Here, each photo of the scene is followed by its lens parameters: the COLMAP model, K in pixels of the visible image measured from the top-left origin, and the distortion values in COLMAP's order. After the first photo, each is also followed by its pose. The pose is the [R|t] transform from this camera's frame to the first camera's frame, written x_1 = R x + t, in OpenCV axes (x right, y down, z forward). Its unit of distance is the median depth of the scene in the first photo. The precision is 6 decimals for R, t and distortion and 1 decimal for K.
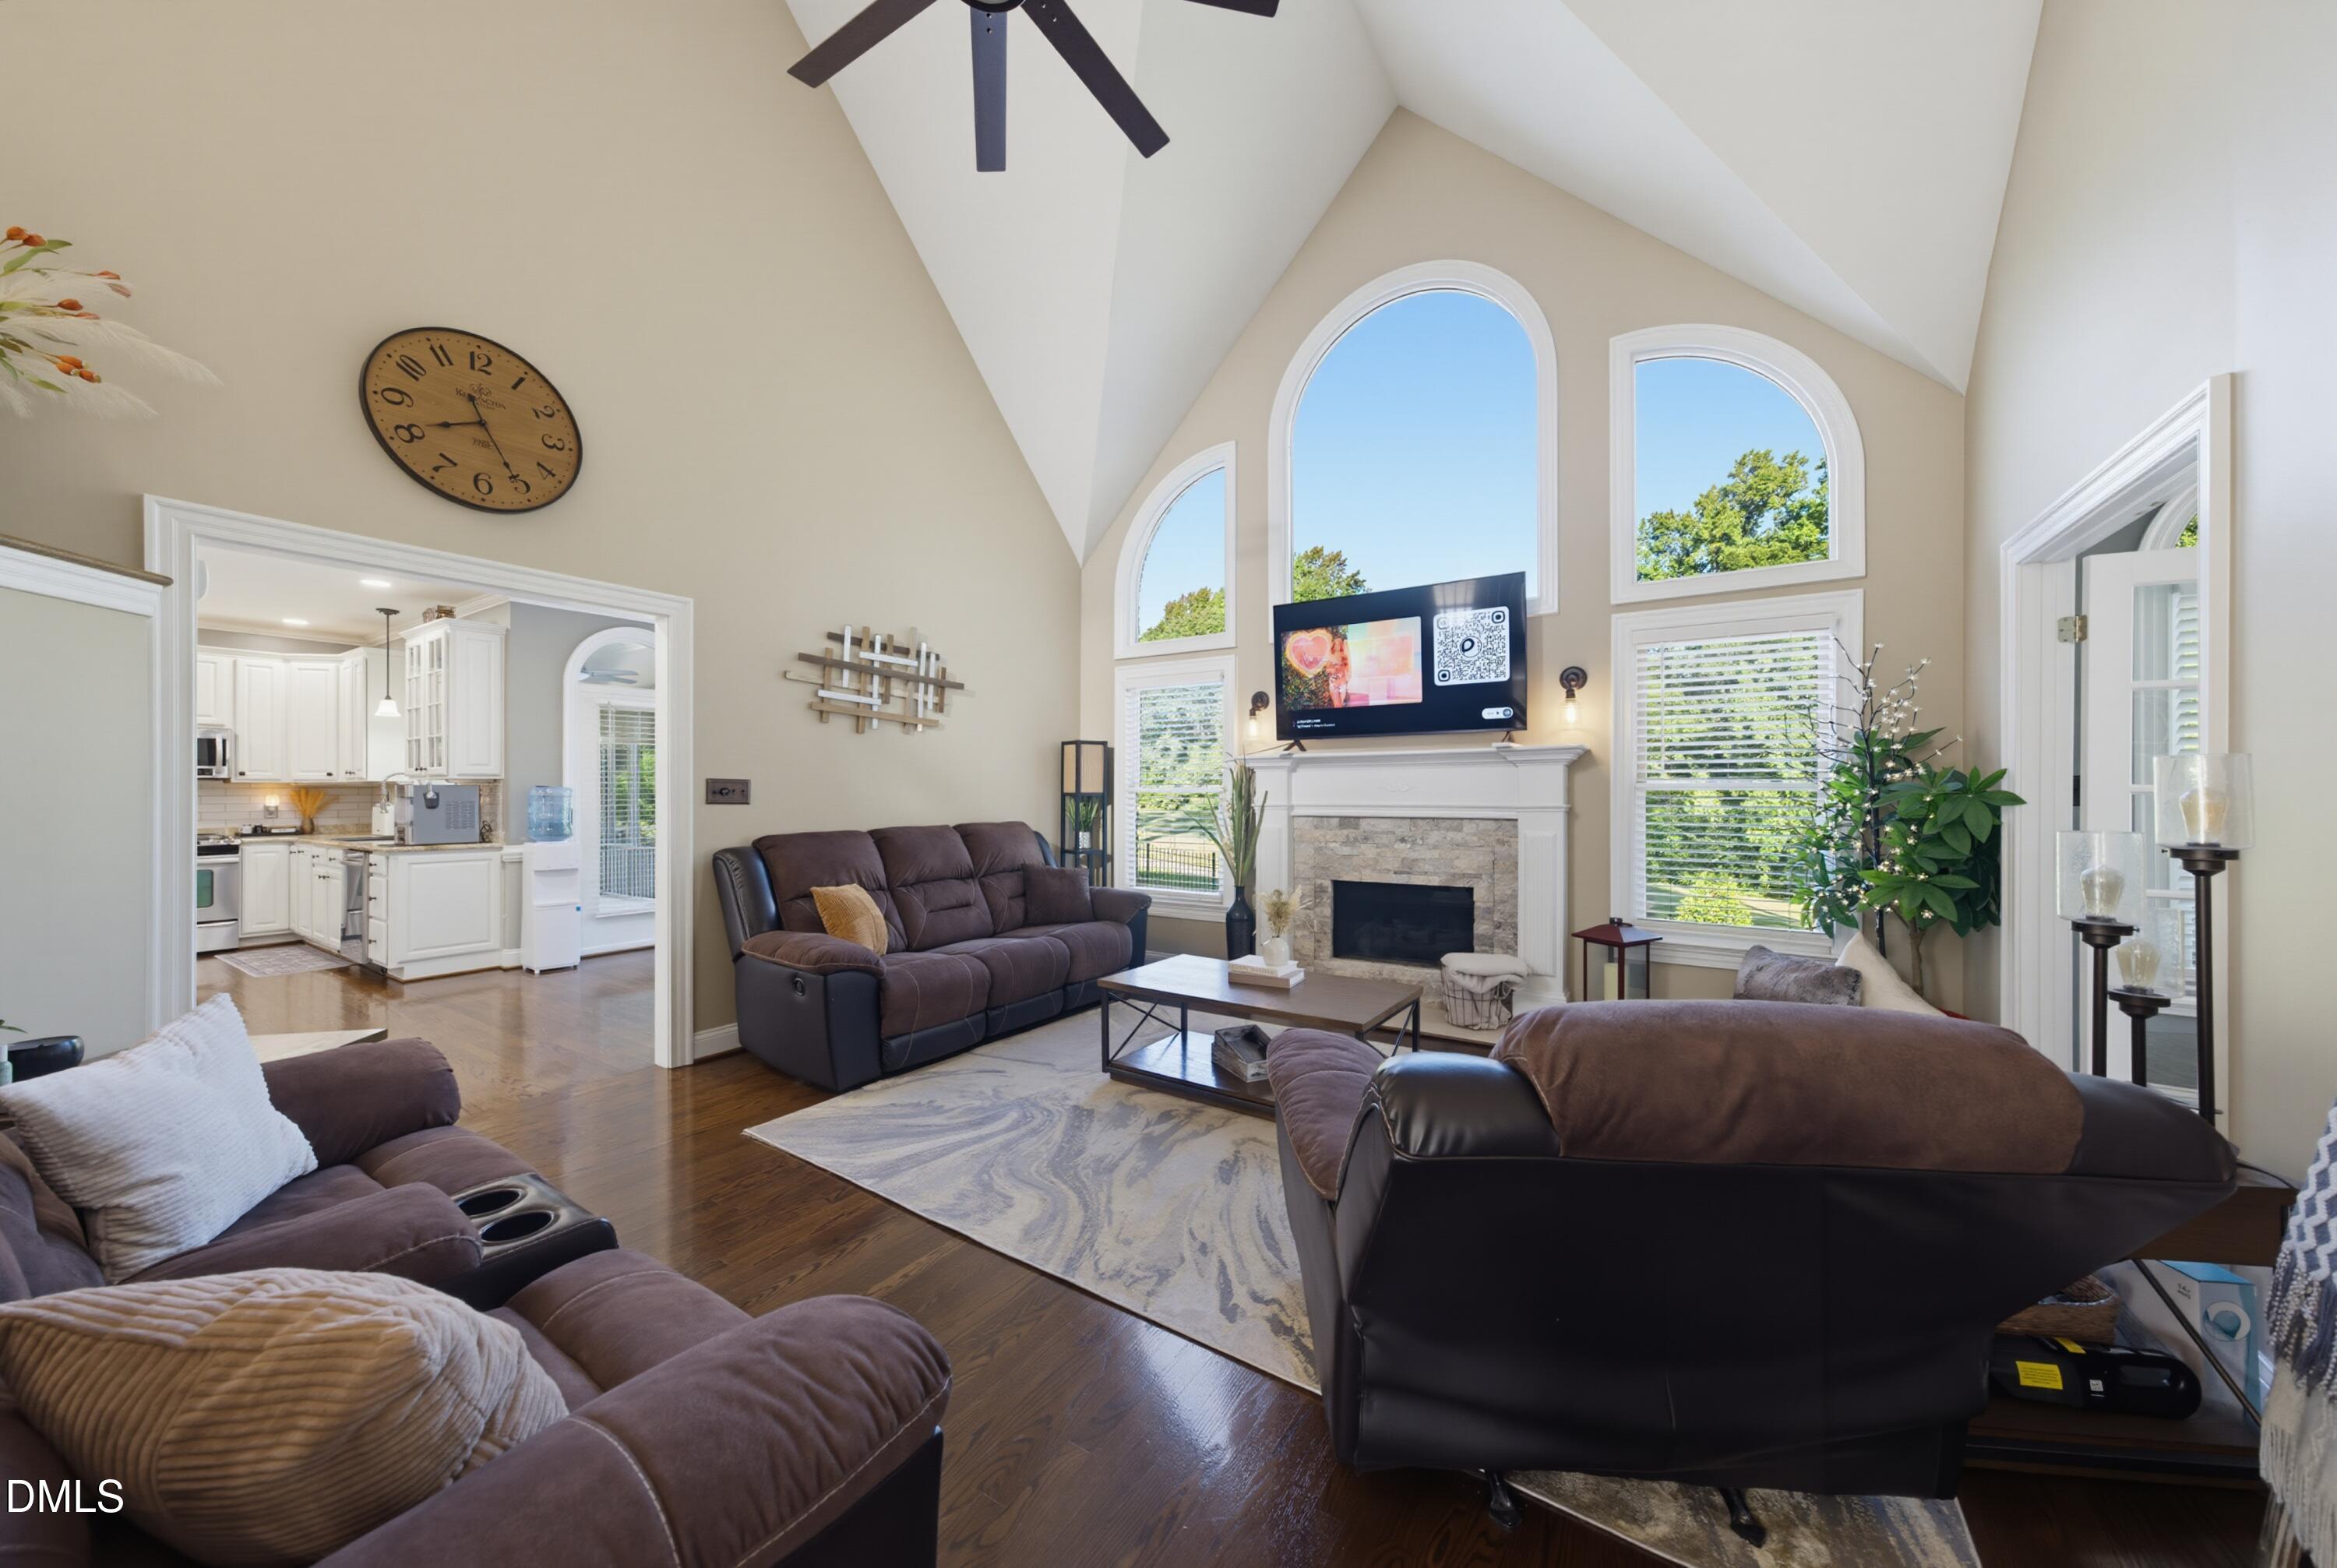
lens RADIAL K [[810.0, 0, 1172.2], [0, 810.0, 793.6], [0, 0, 1]] dist [0.000587, 0.002899]
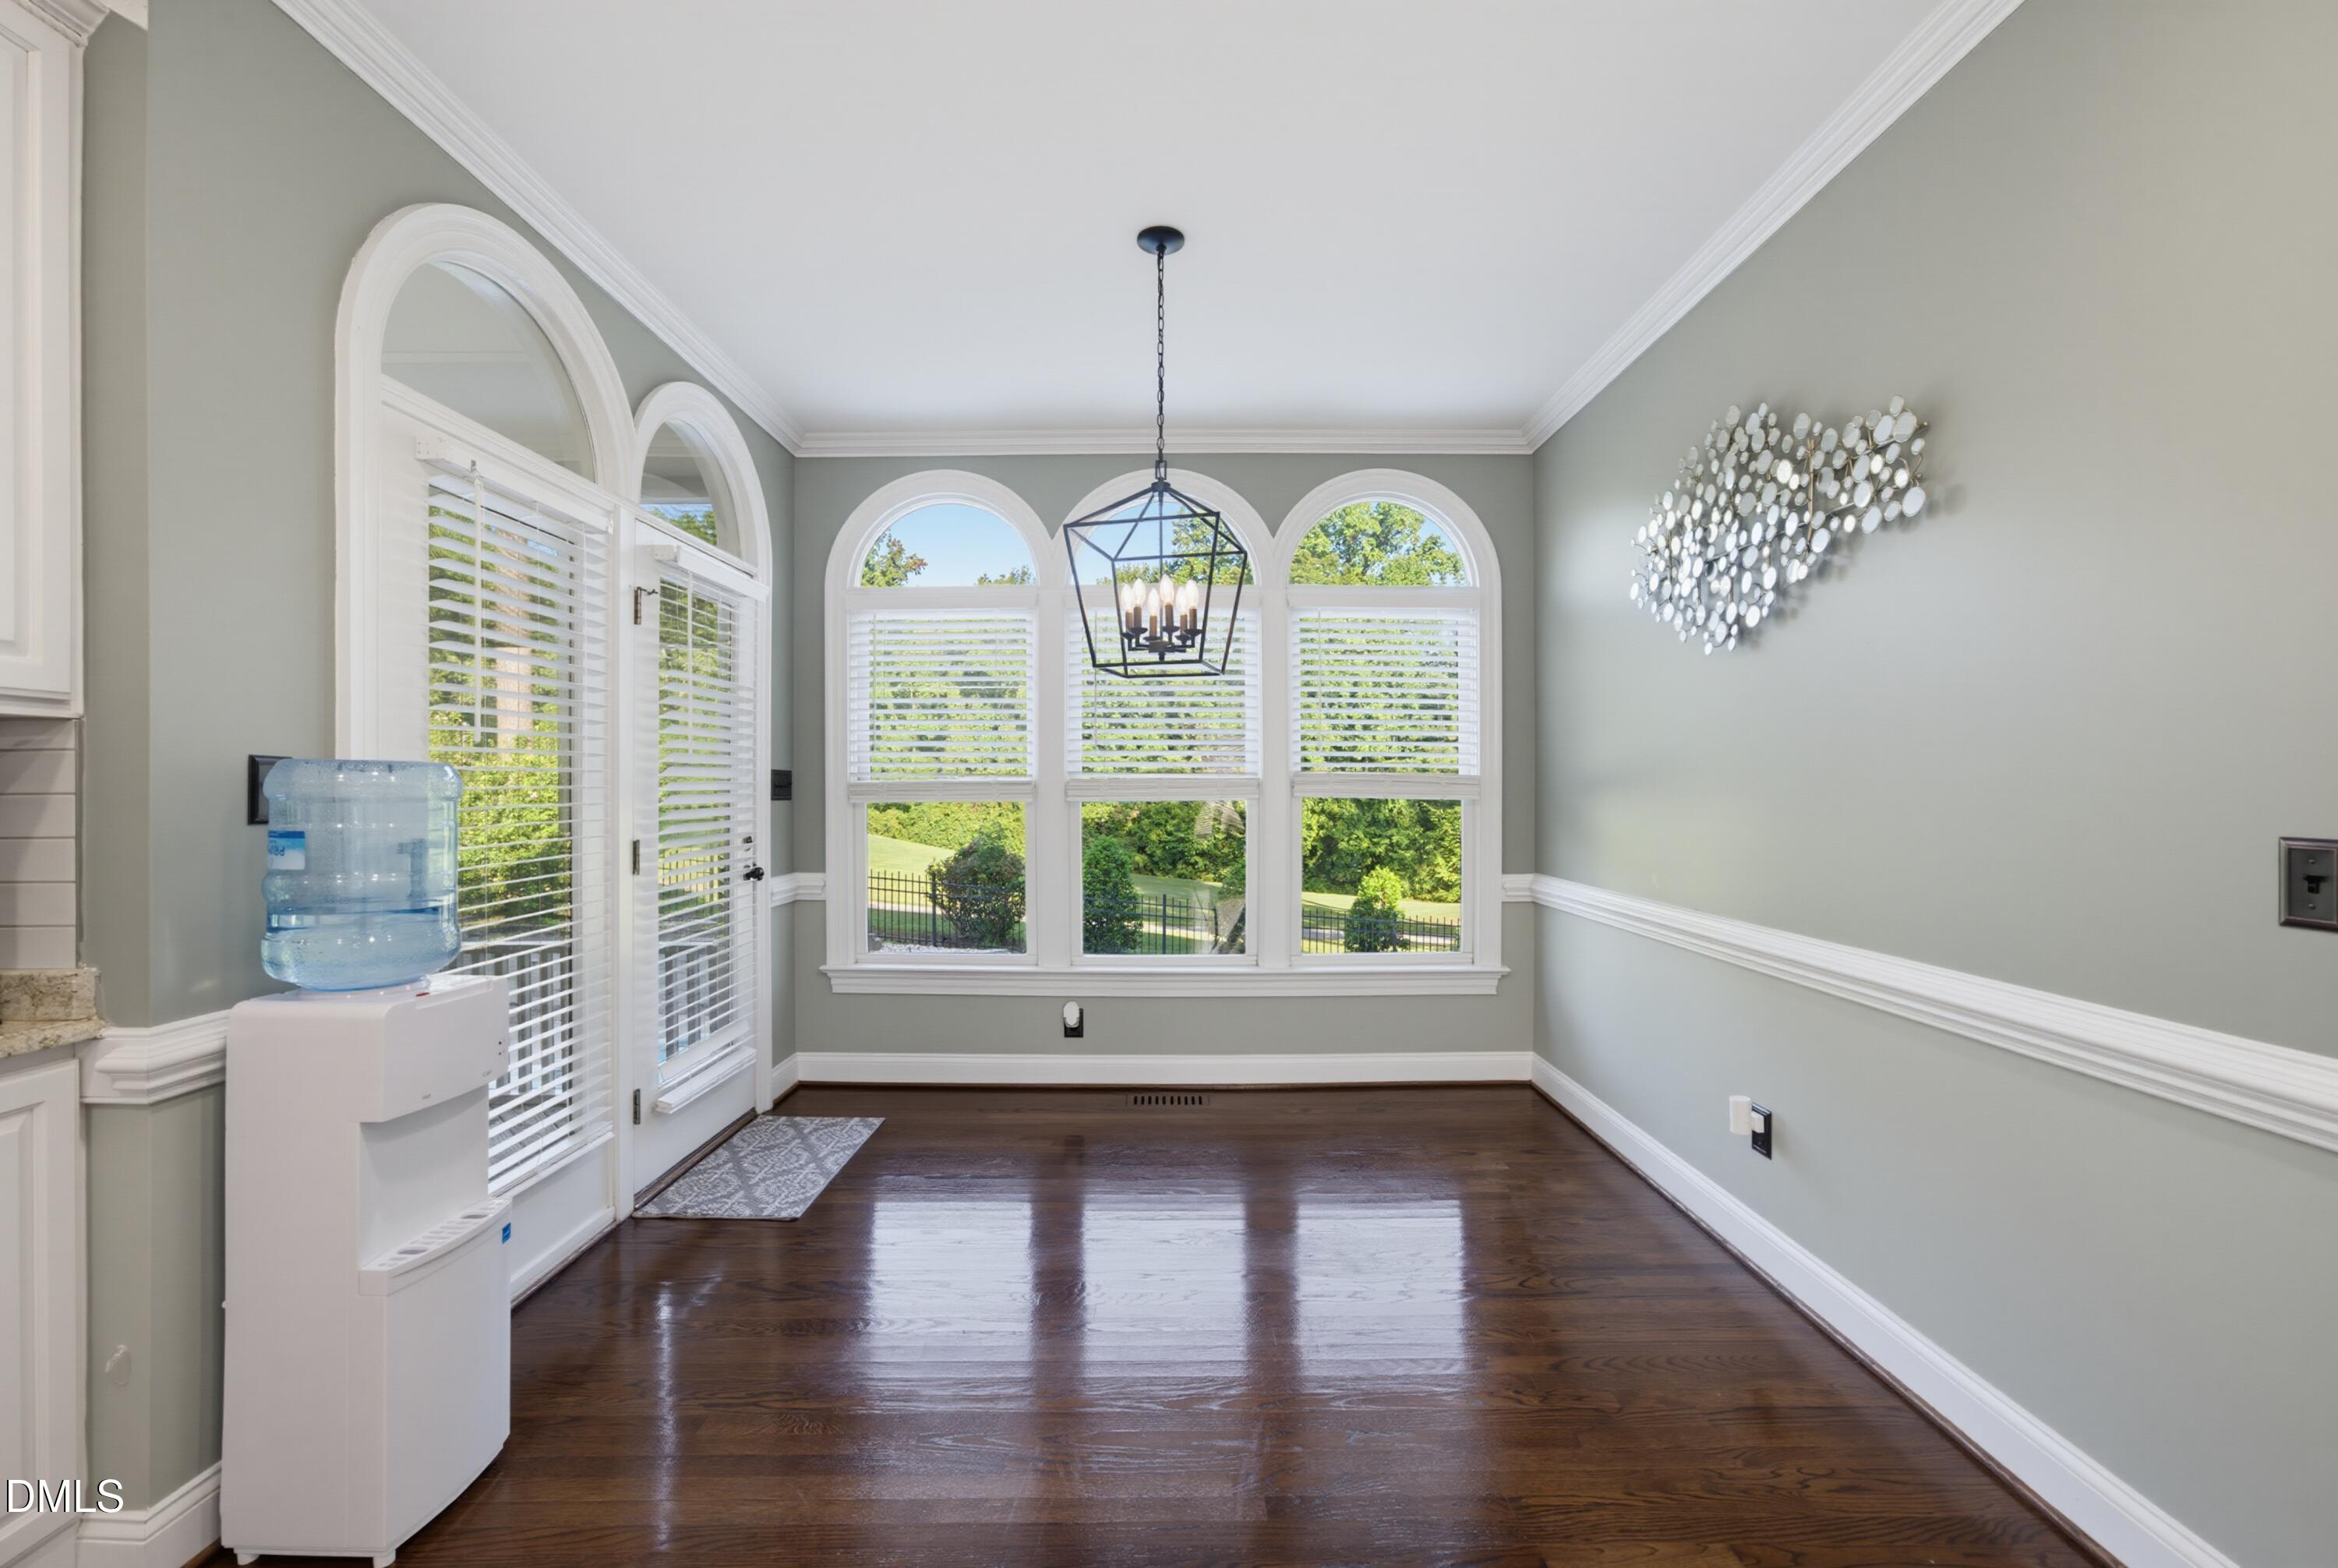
lens RADIAL K [[977.2, 0, 1169.1], [0, 977.2, 795.0], [0, 0, 1]] dist [-0.037481, 0.022099]
pose [[0.845077, -0.002058, 0.534640, -0.597058], [0.000894, 0.999997, 0.002436, 0.001511], [-0.534643, -0.001581, 0.845076, 0.524940]]
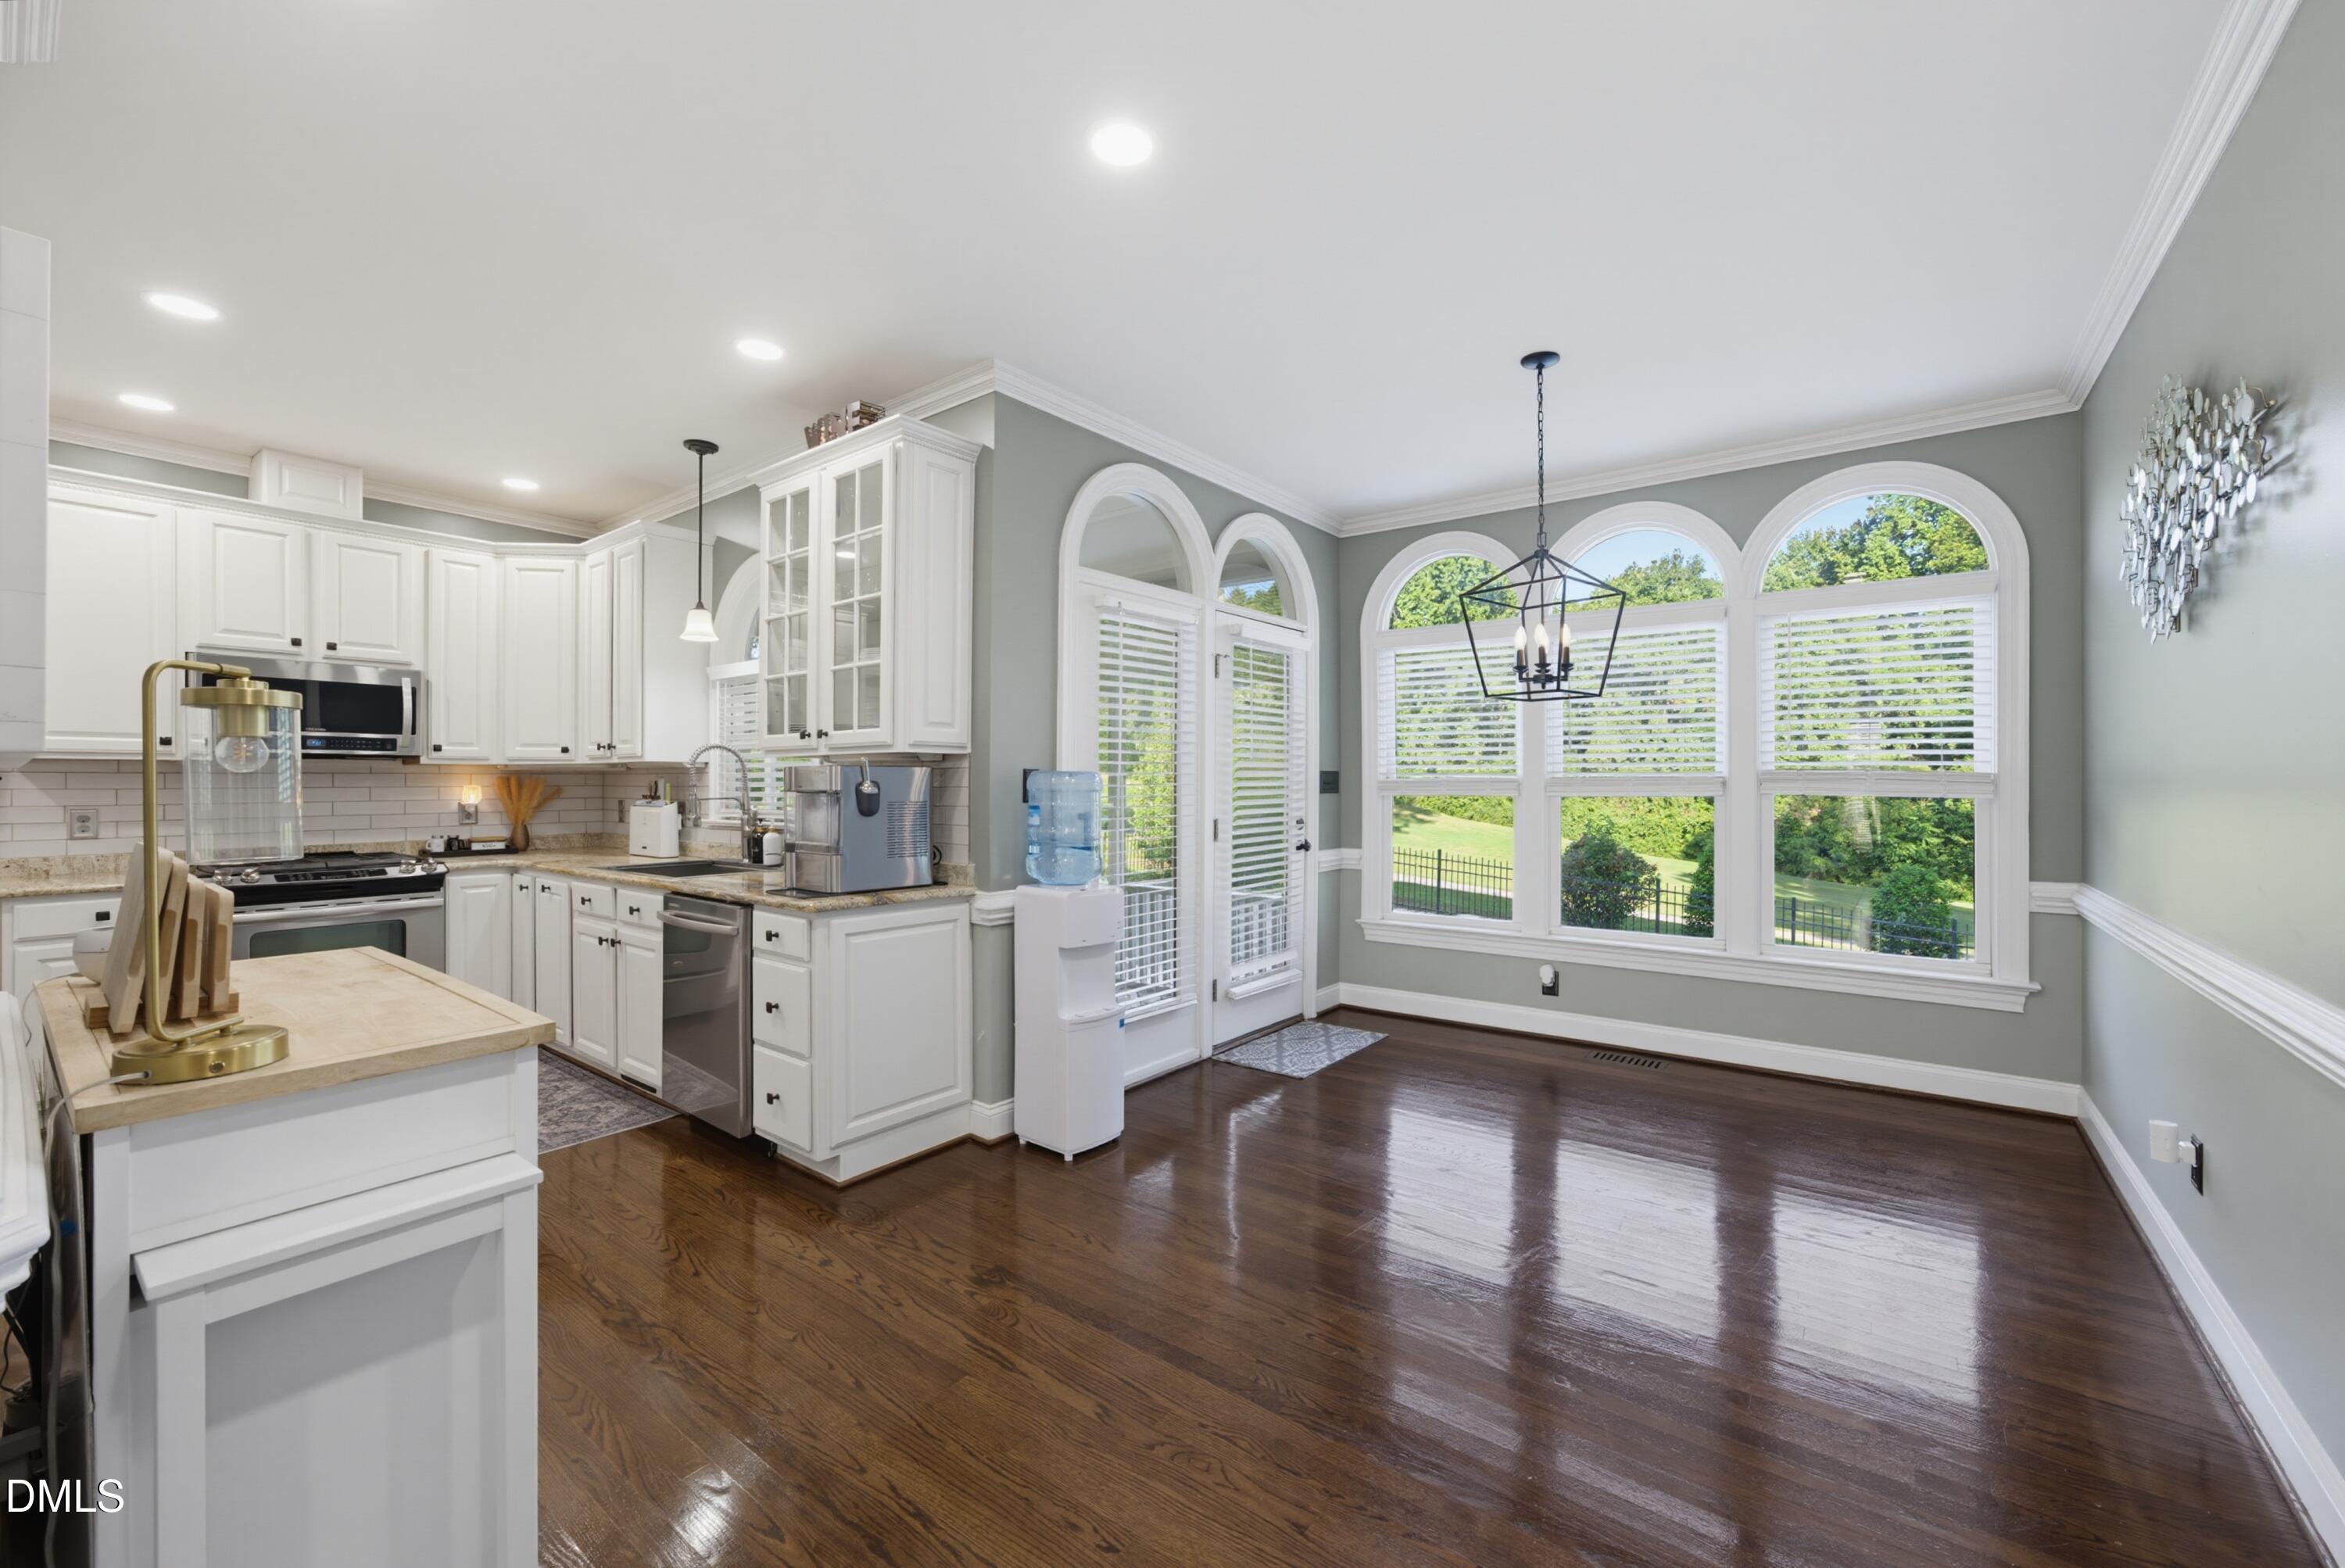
lens RADIAL K [[927.8, 0, 1172.5], [0, 927.8, 784.0], [0, 0, 1]] dist [0.000632, 0.000490]
pose [[0.996516, 0.003512, -0.083327, -0.544561], [-0.003669, 0.999992, -0.001731, 0.000029], [0.083321, 0.002031, 0.996521, 0.373122]]
